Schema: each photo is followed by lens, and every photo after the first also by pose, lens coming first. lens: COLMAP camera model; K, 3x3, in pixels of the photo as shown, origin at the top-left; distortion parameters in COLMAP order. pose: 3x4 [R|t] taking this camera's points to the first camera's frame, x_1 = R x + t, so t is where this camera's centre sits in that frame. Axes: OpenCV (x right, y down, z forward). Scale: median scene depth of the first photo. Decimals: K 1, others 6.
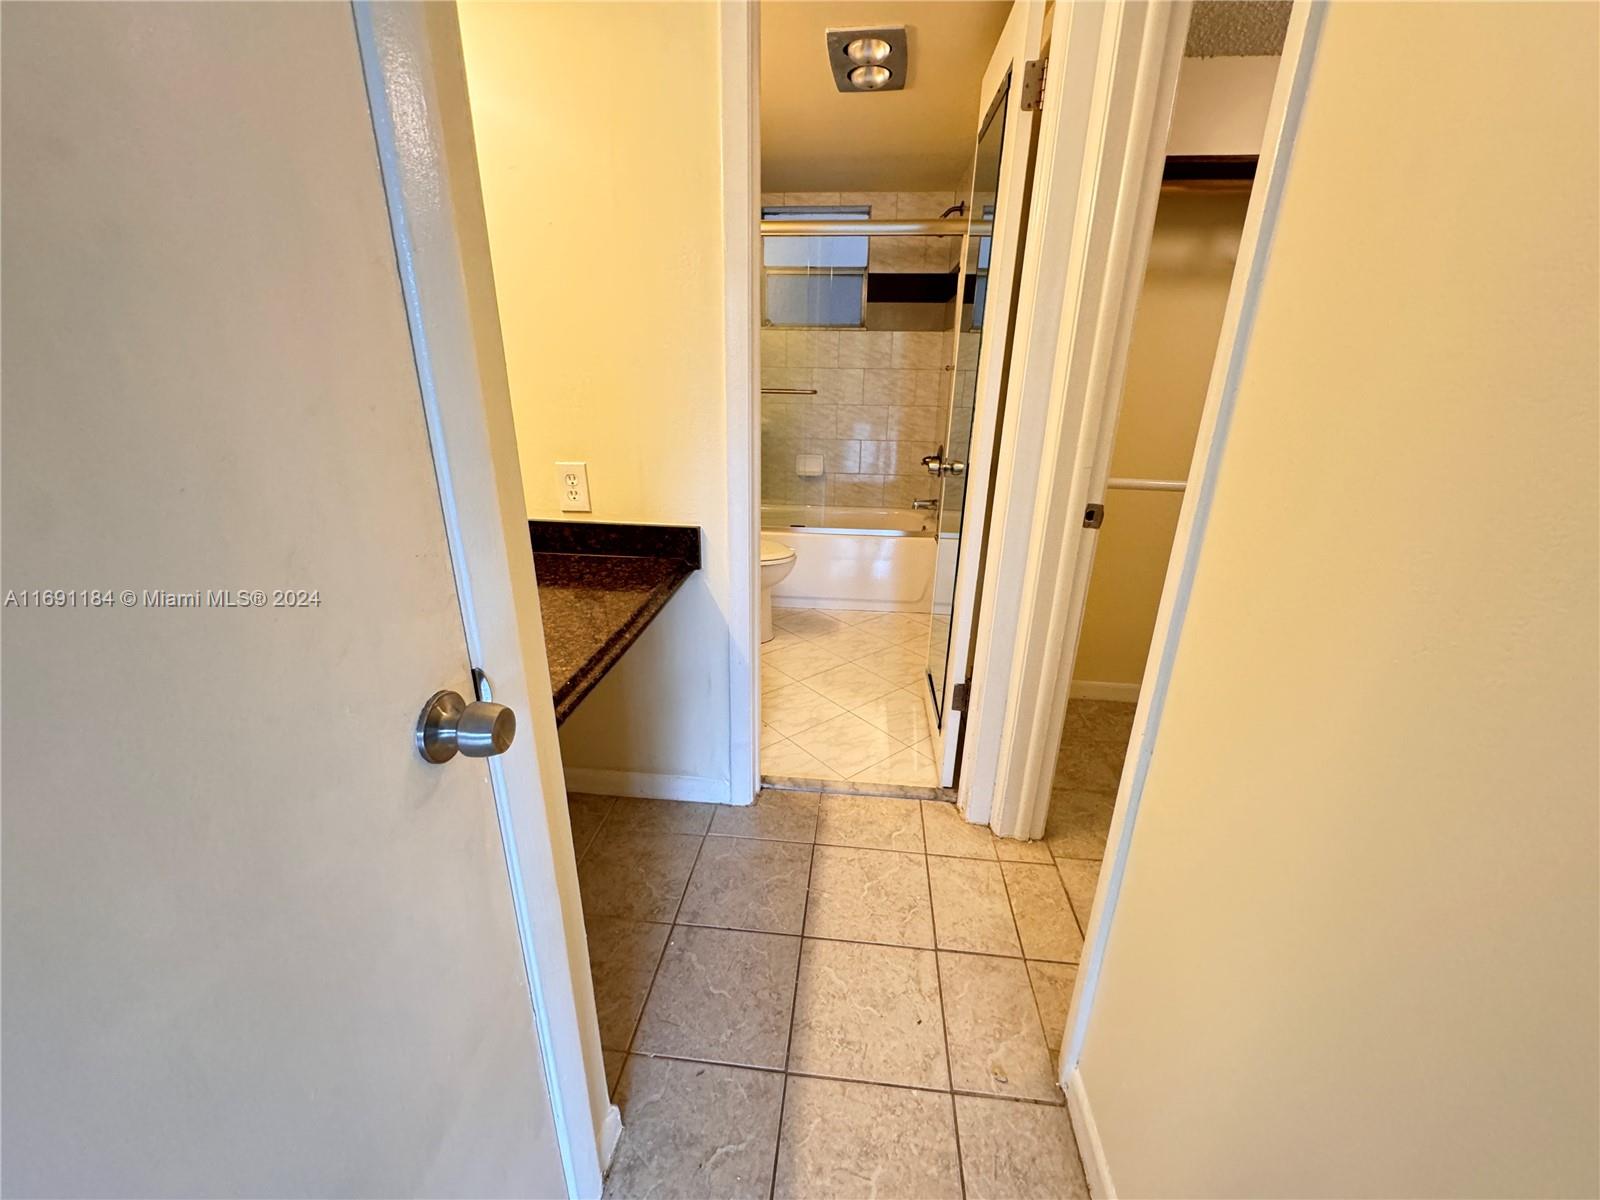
lens RADIAL K [[642.8, 0, 796.8], [0, 642.8, 604.8], [0, 0, 1]] dist [0.000126, -0.000168]
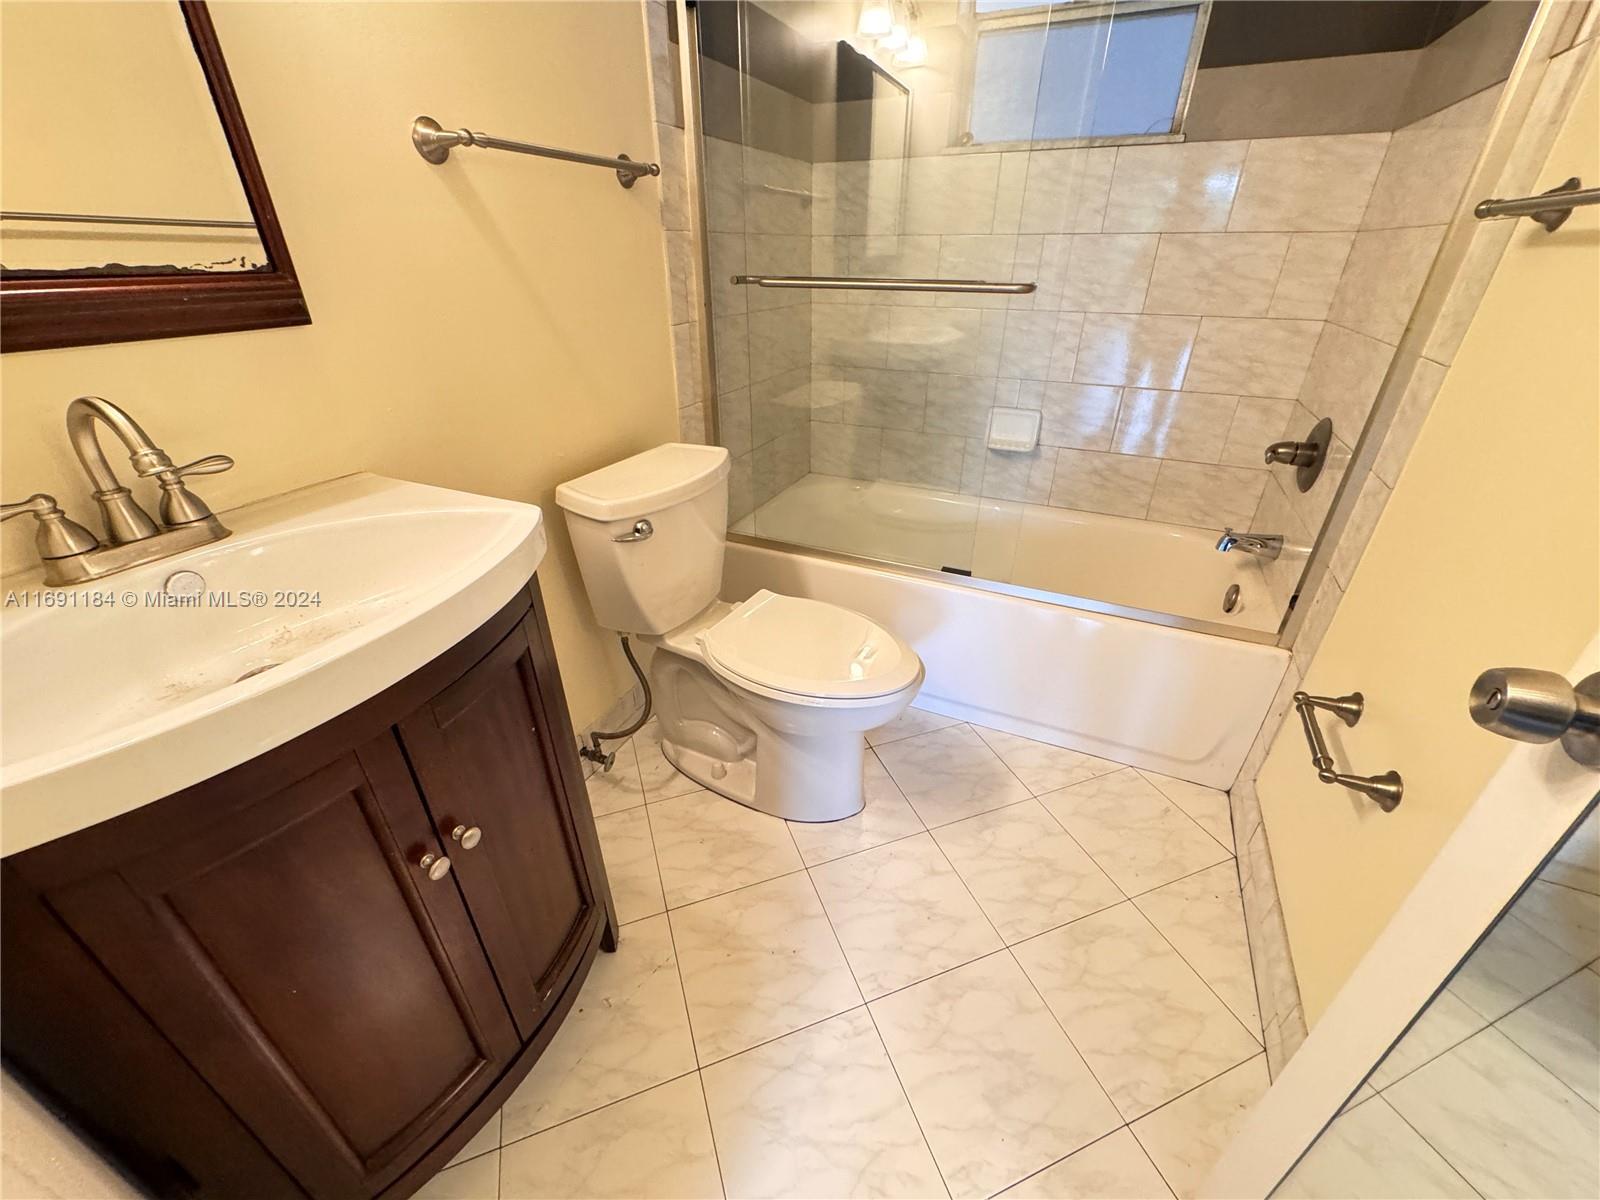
lens RADIAL K [[642.8, 0, 802.0], [0, 642.8, 597.8], [0, 0, 1]] dist [0.000126, -0.000168]
pose [[0.945116, 0.147518, -0.291537, 0.032800], [-0.105521, 0.982271, 0.154949, -0.149810], [0.309226, -0.115682, 0.943926, 0.440600]]
